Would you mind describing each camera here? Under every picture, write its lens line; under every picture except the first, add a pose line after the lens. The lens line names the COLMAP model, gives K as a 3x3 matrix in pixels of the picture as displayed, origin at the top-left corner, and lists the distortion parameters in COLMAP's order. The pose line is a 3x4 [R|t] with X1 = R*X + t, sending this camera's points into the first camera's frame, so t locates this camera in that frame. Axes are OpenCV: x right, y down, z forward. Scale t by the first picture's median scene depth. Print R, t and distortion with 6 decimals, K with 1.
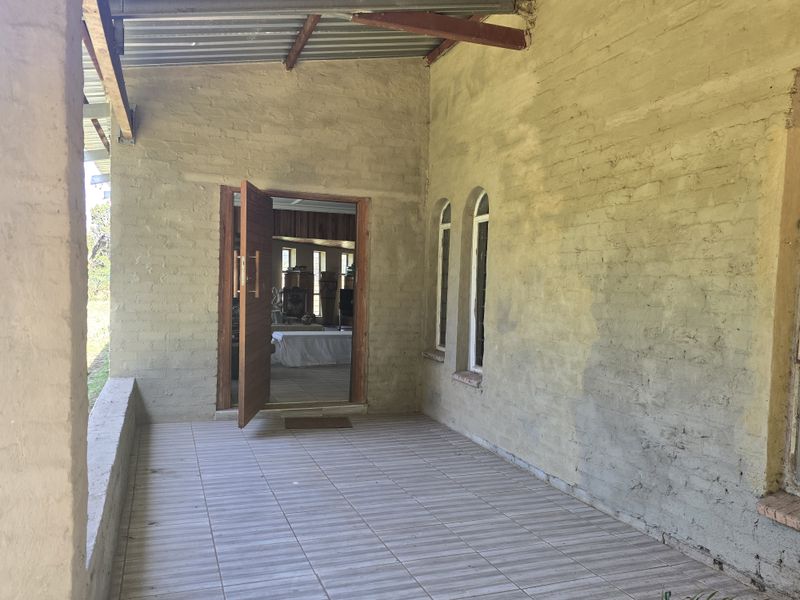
lens RADIAL K [[540.7, 0, 400.0], [0, 540.7, 300.0], [0, 0, 1]] dist [-0.000323, -0.000015]
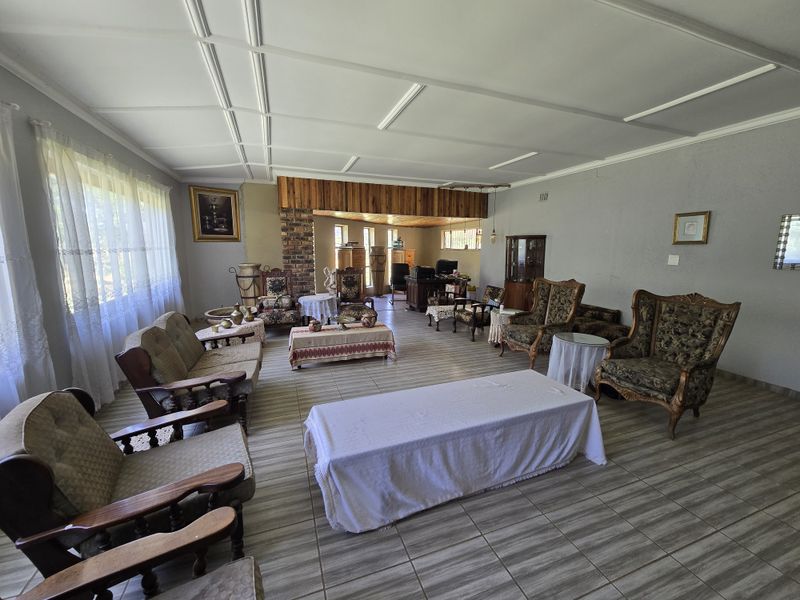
lens RADIAL K [[330.5, 0, 400.0], [0, 330.5, 300.0], [0, 0, 1]] dist [-0.000103, -0.000005]
pose [[0.999352, -0.012950, -0.033594, -0.070716], [0.017039, 0.992079, 0.124453, -0.028989], [0.031716, -0.124945, 0.991657, 0.346355]]
